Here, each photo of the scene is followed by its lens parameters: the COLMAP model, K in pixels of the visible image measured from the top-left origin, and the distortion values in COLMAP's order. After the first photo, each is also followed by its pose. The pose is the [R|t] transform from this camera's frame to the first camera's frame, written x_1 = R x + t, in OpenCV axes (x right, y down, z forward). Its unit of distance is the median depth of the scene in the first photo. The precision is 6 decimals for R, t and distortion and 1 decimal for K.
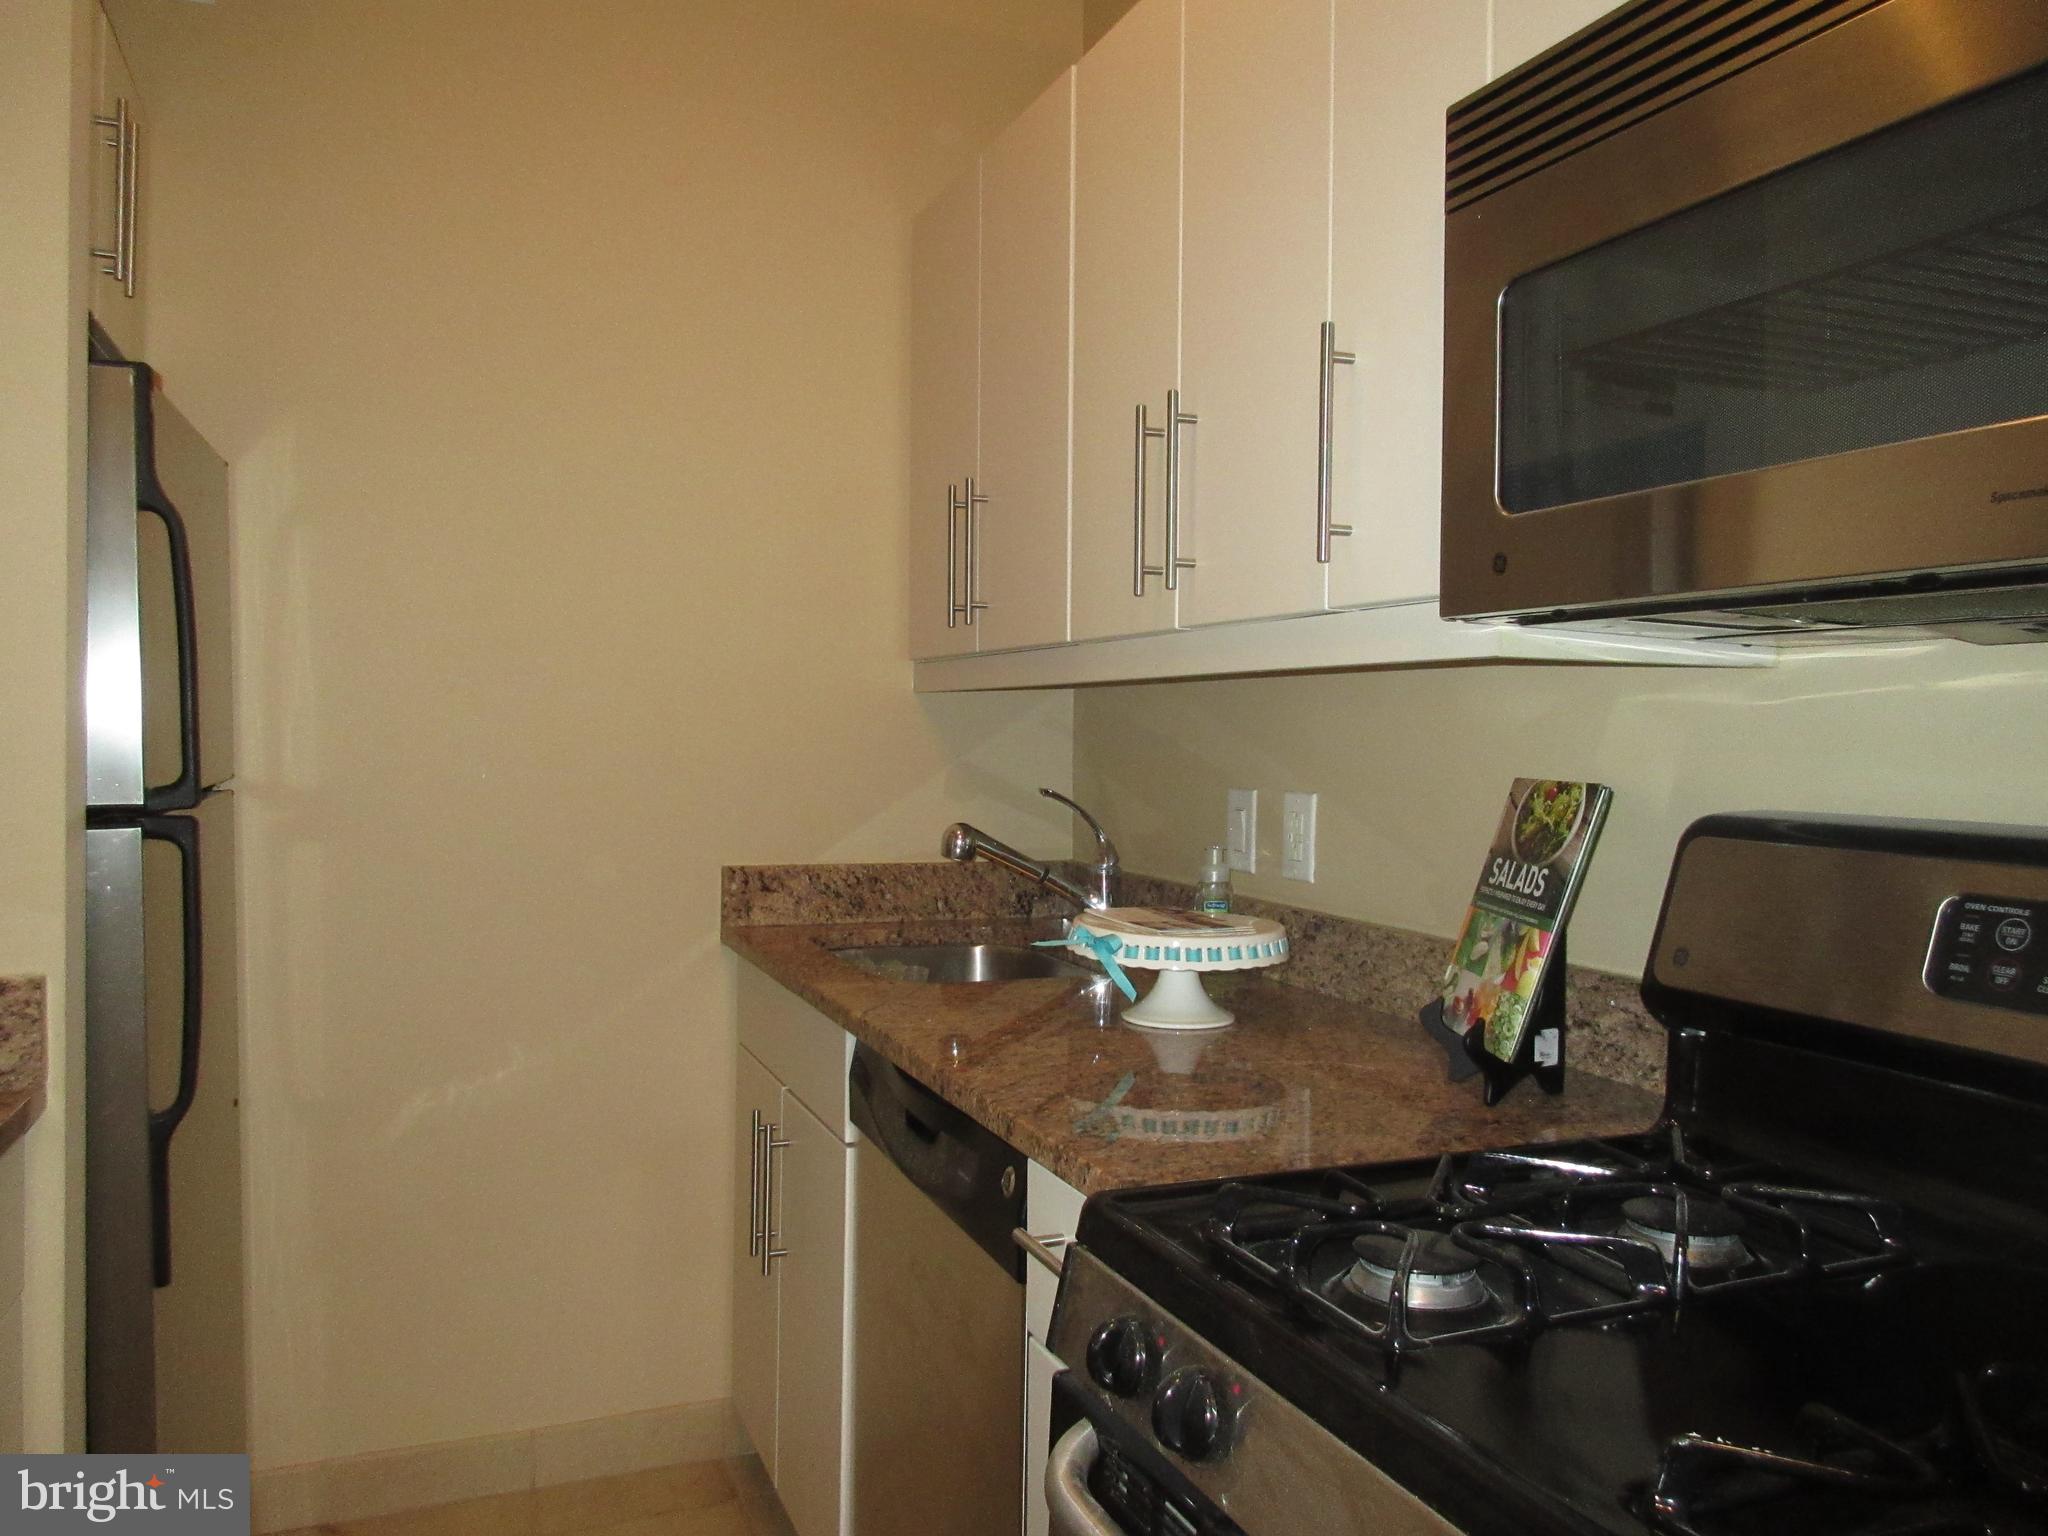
lens RADIAL K [[1519.0, 0, 1019.0], [0, 1519.0, 769.0], [0, 0, 1]] dist [-0.006845, 0.006845]
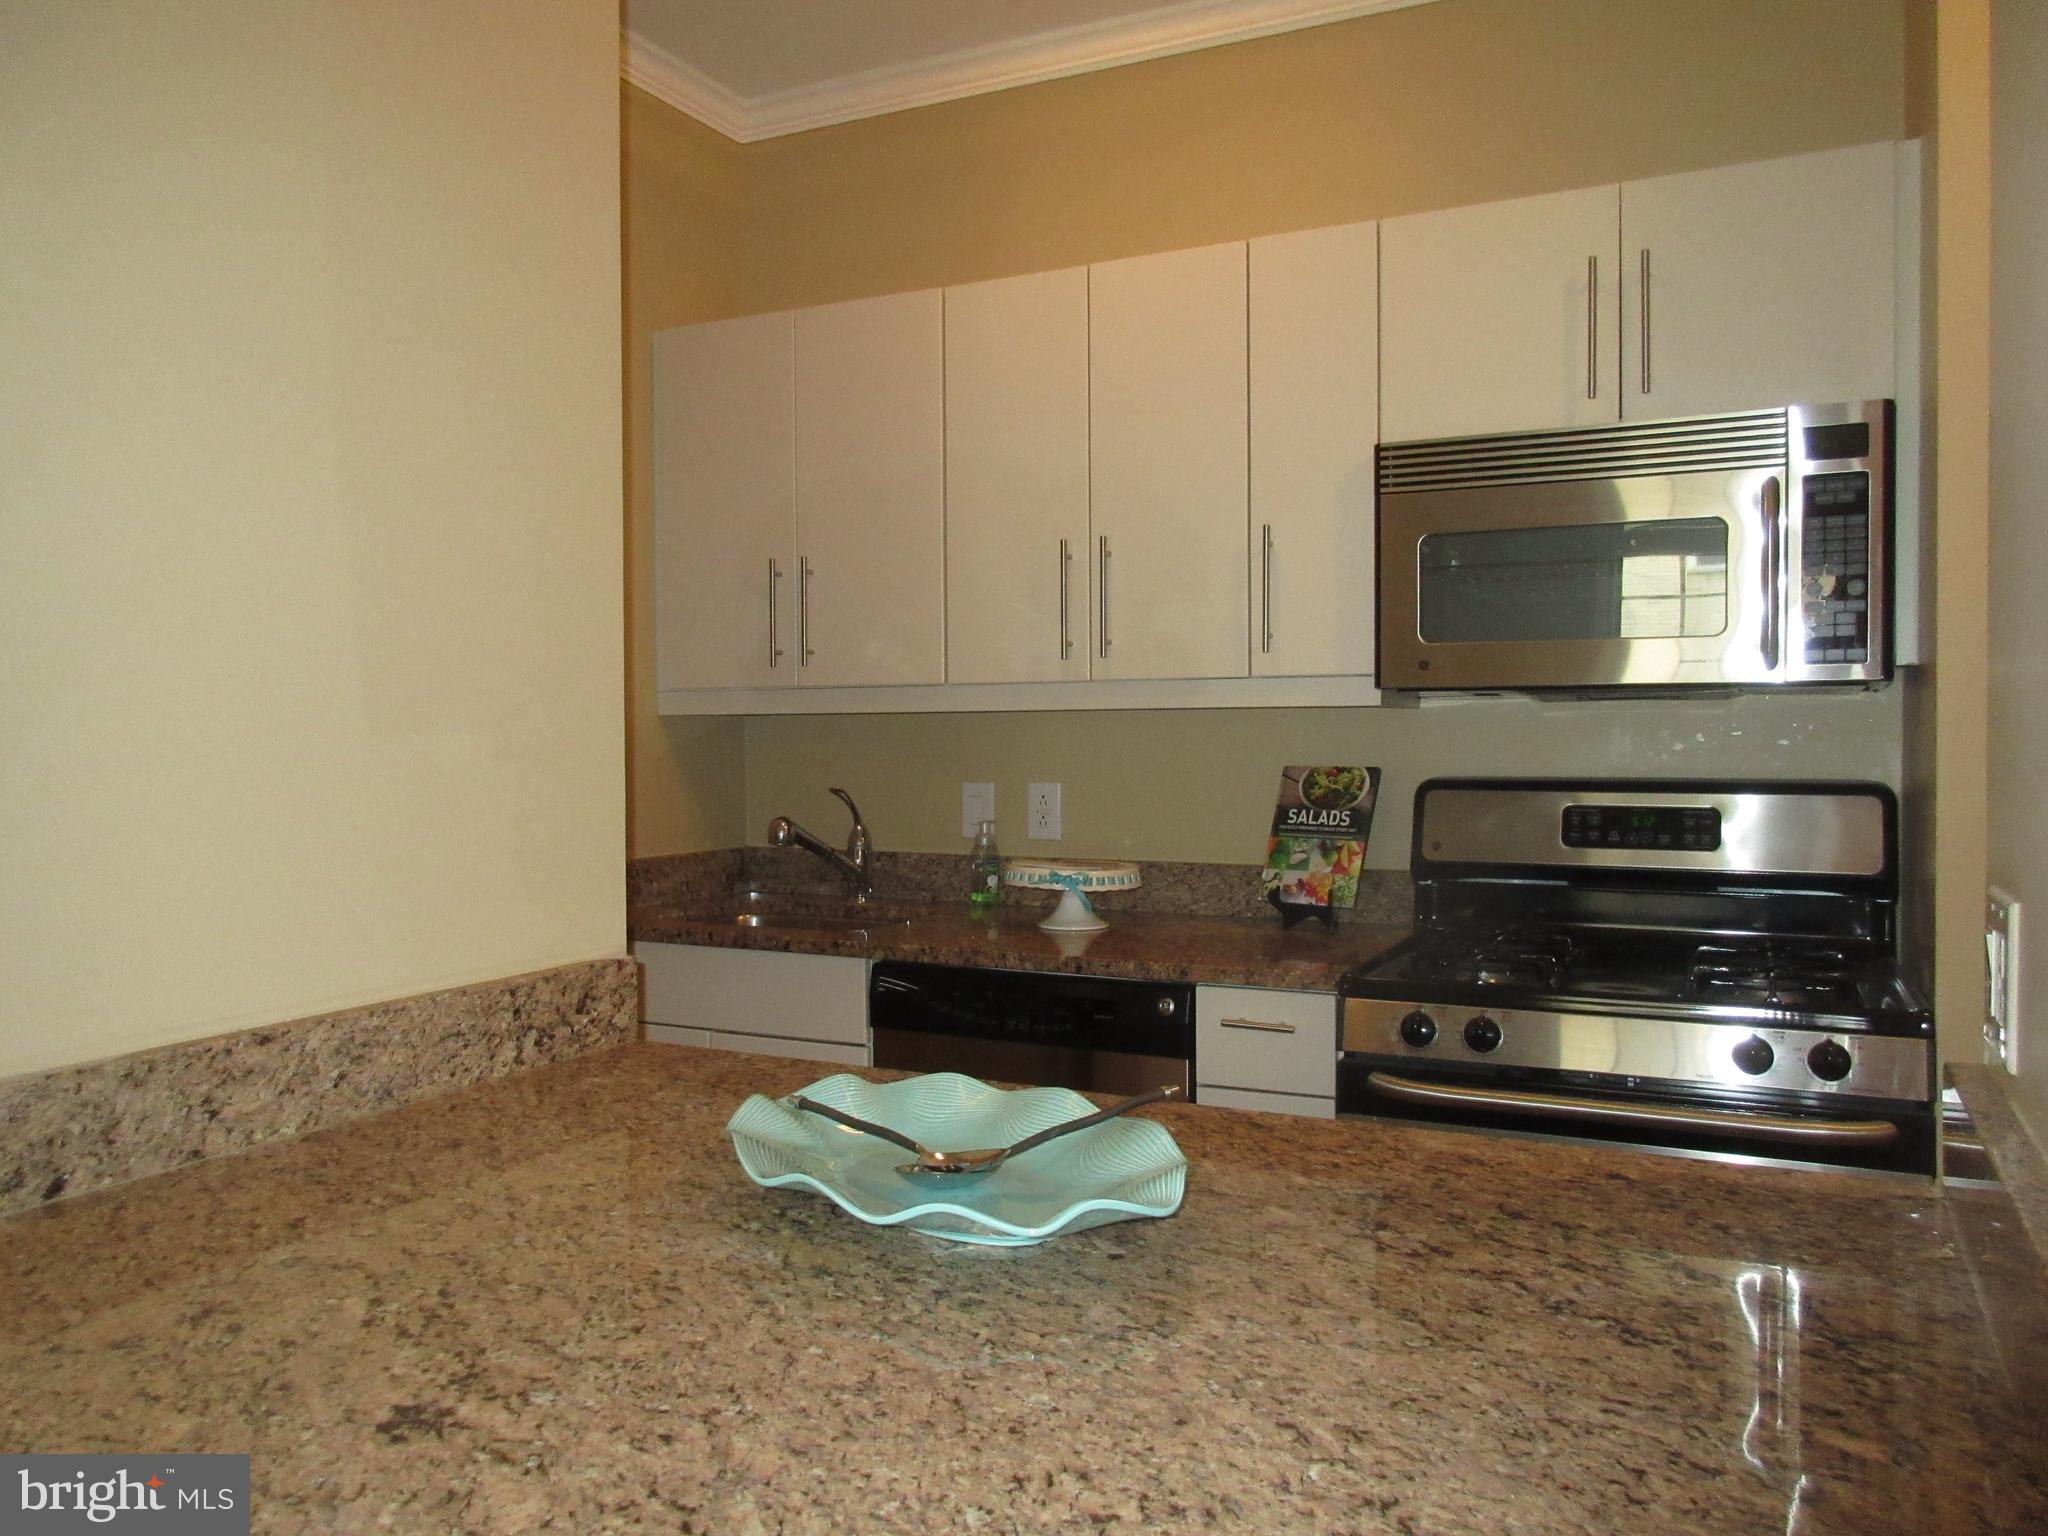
lens RADIAL K [[1519.0, 0, 1020.3], [0, 1519.0, 767.4], [0, 0, 1]] dist [-0.006845, 0.006845]
pose [[0.738593, -0.024353, 0.673712, -1.274138], [0.028518, 0.999581, 0.004868, -0.012332], [-0.673548, 0.015618, 0.738978, -0.169255]]
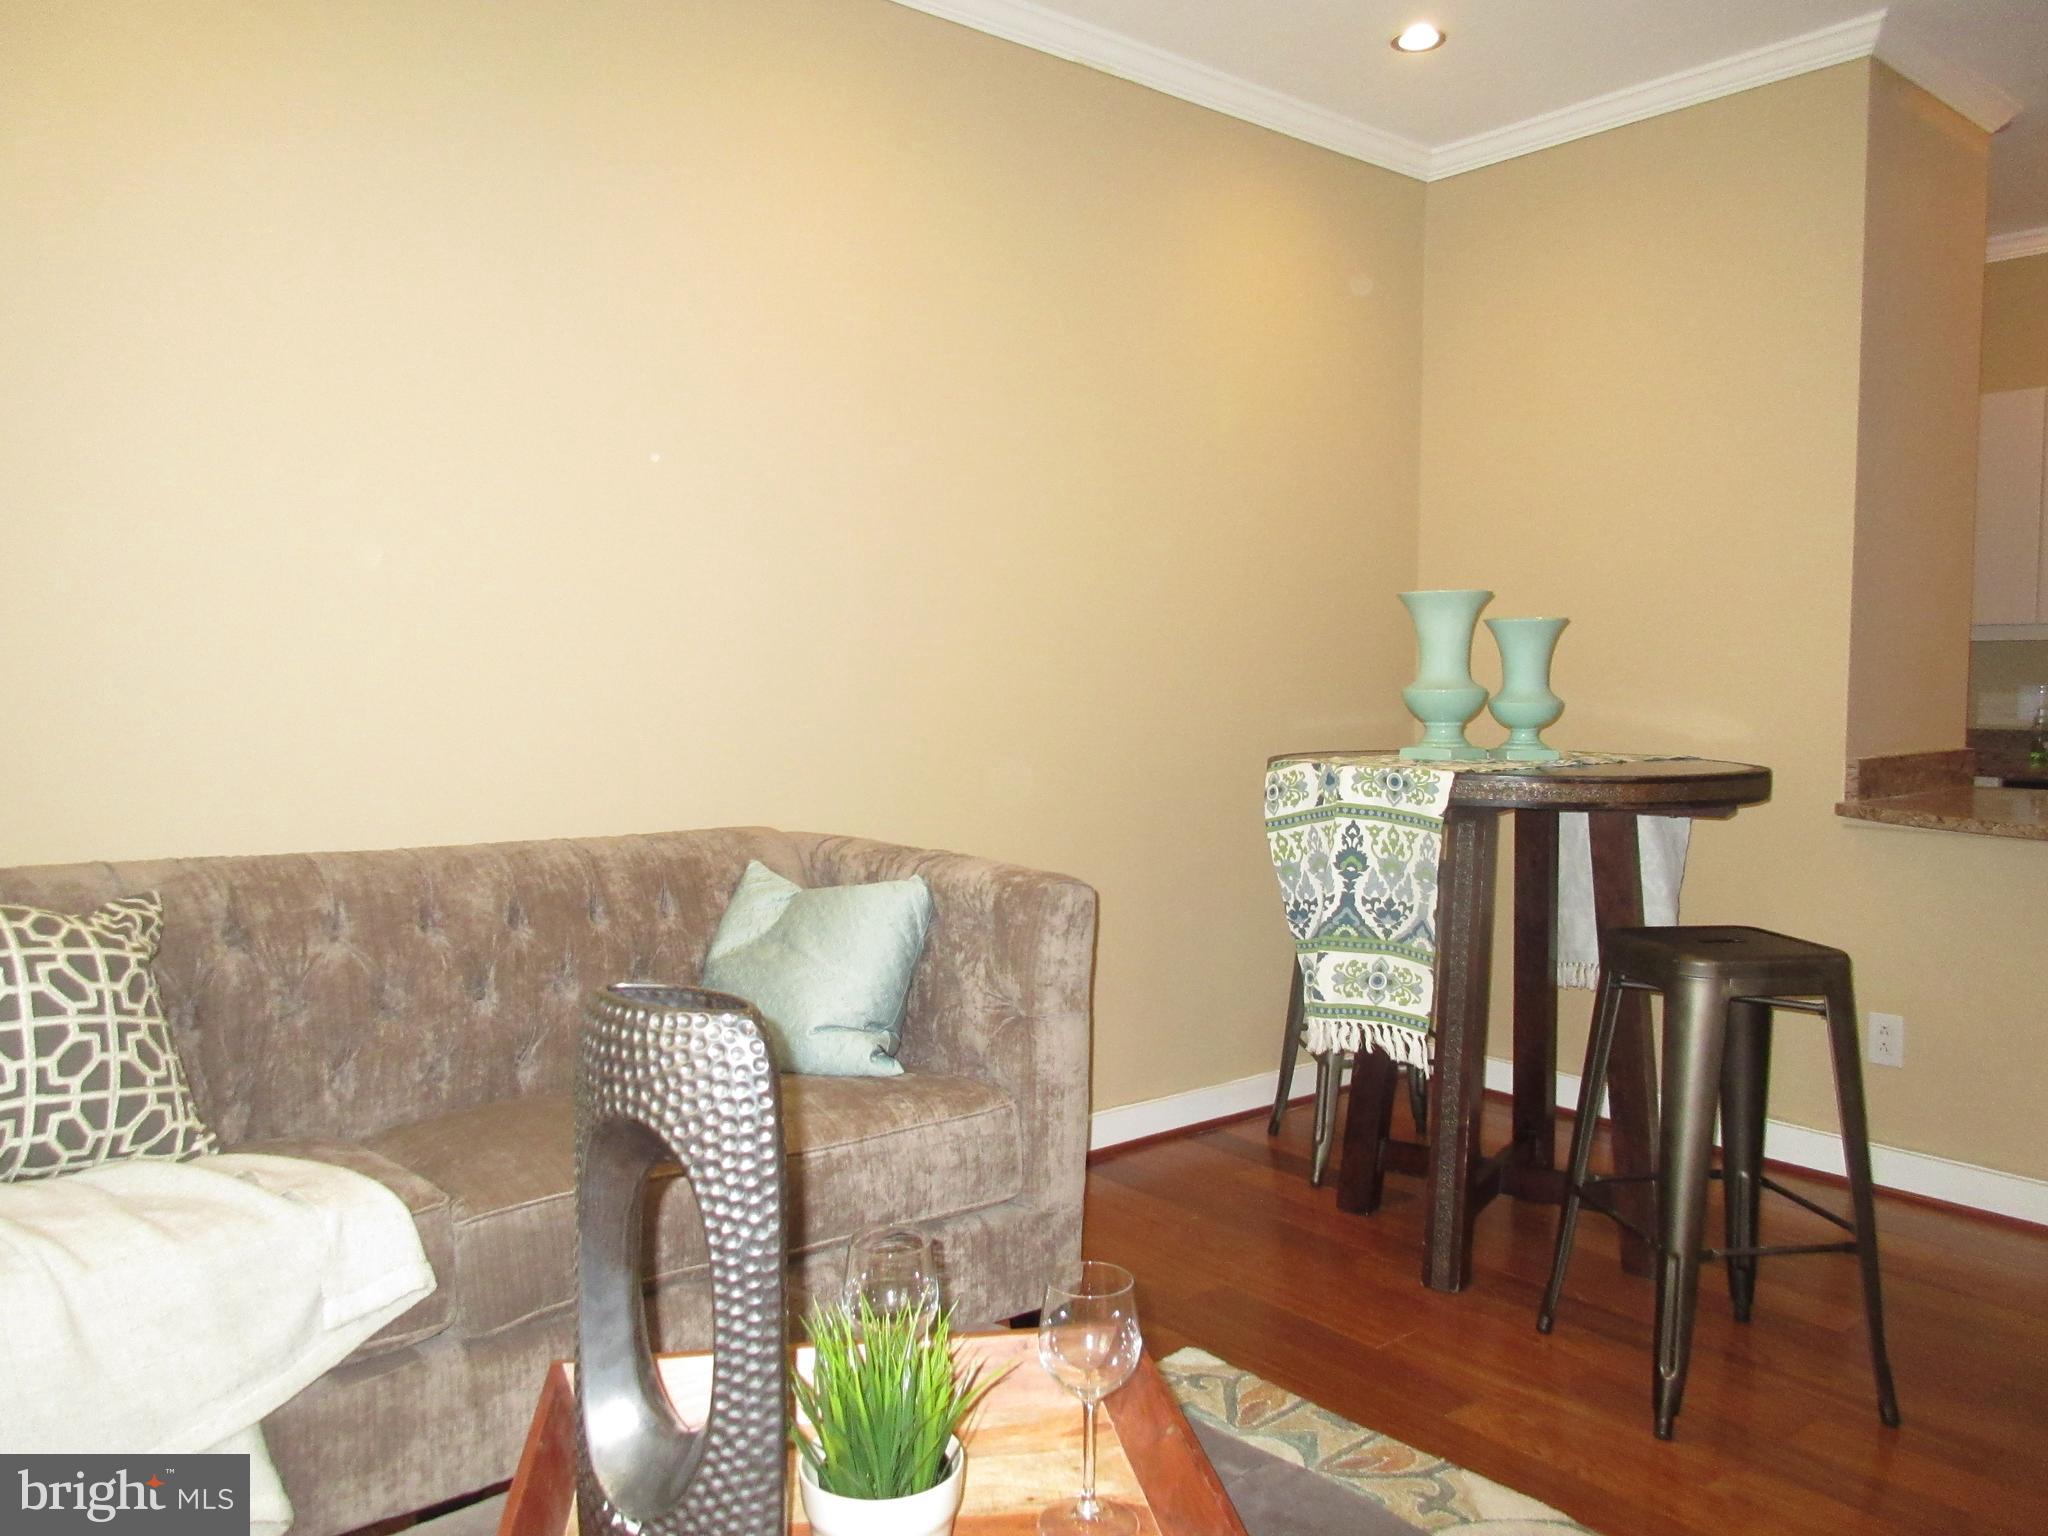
lens RADIAL K [[1519.0, 0, 1025.7], [0, 1519.0, 770.0], [0, 0, 1]] dist [-0.006845, 0.006845]
pose [[0.947607, -0.025260, 0.318438, -3.279049], [0.013786, 0.999174, 0.038235, 0.051229], [-0.319141, -0.031842, 0.947172, -1.144376]]
